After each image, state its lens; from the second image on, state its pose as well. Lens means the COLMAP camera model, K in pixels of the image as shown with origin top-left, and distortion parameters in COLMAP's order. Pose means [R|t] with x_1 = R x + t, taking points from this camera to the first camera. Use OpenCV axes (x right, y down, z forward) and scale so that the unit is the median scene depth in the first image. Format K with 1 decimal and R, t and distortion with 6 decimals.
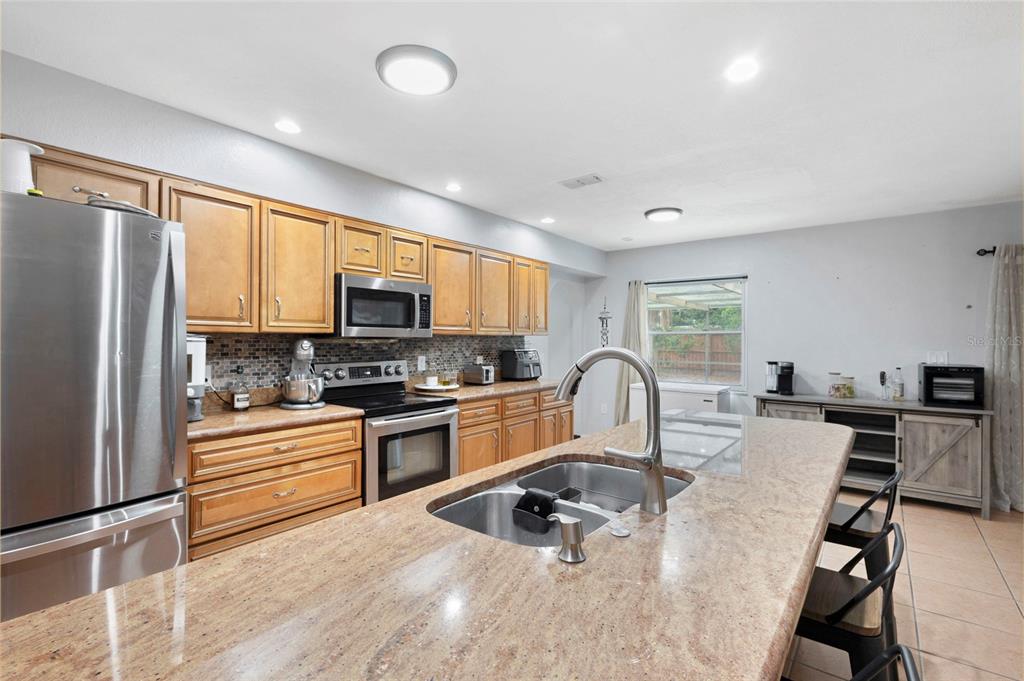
lens RADIAL K [[471.2, 0, 518.7], [0, 471.2, 341.3], [0, 0, 1]] dist [0.006228, -0.000105]
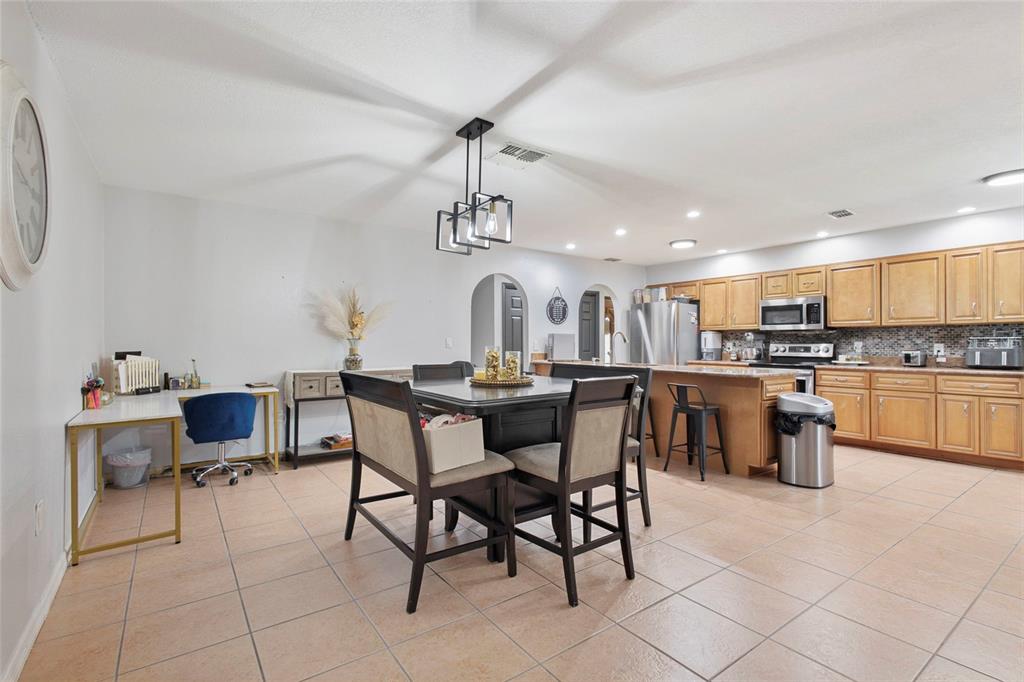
lens RADIAL K [[471.2, 0, 522.0], [0, 471.2, 340.3], [0, 0, 1]] dist [0.006228, -0.000105]
pose [[-0.262914, -0.011051, -0.964756, 1.716531], [-0.005774, 0.999935, -0.009880, 0.054384], [0.964802, 0.002973, -0.262961, 0.461660]]
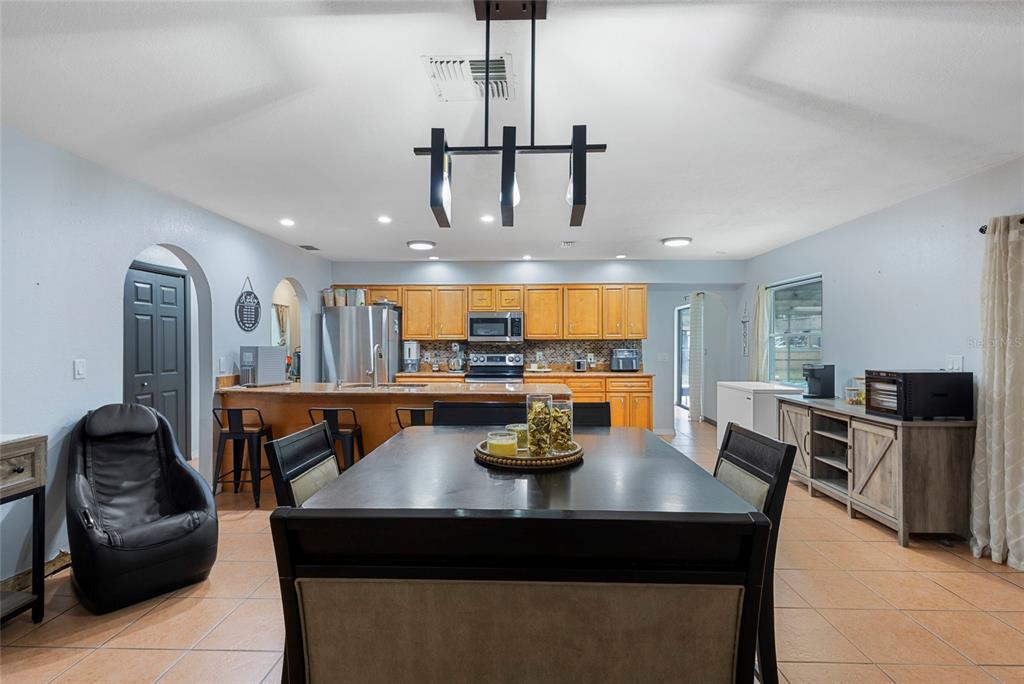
lens RADIAL K [[471.2, 0, 517.4], [0, 471.2, 339.2], [0, 0, 1]] dist [0.006228, -0.000105]
pose [[0.602482, -0.008031, -0.798092, 1.310862], [-0.000341, 0.999947, -0.010319, 0.002535], [0.798132, 0.006489, 0.602447, -0.109430]]
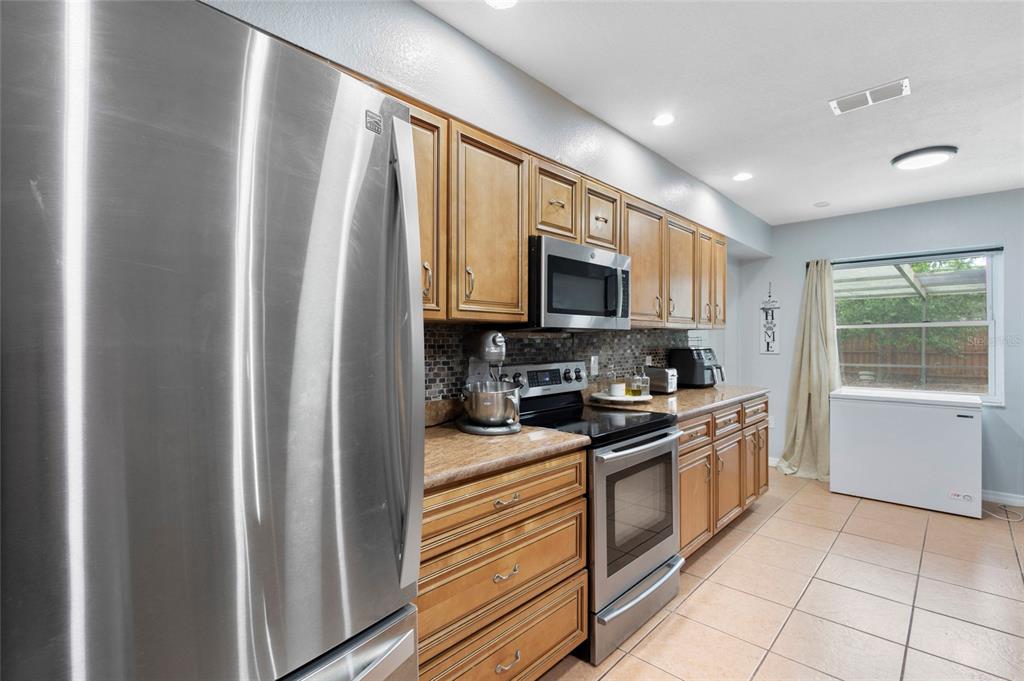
lens RADIAL K [[471.2, 0, 509.8], [0, 471.2, 343.2], [0, 0, 1]] dist [0.006228, -0.000105]
pose [[0.994157, -0.004120, -0.107861, -0.305681], [0.004280, 0.999990, 0.001251, 0.010751], [0.107855, -0.001706, 0.994165, 0.274359]]
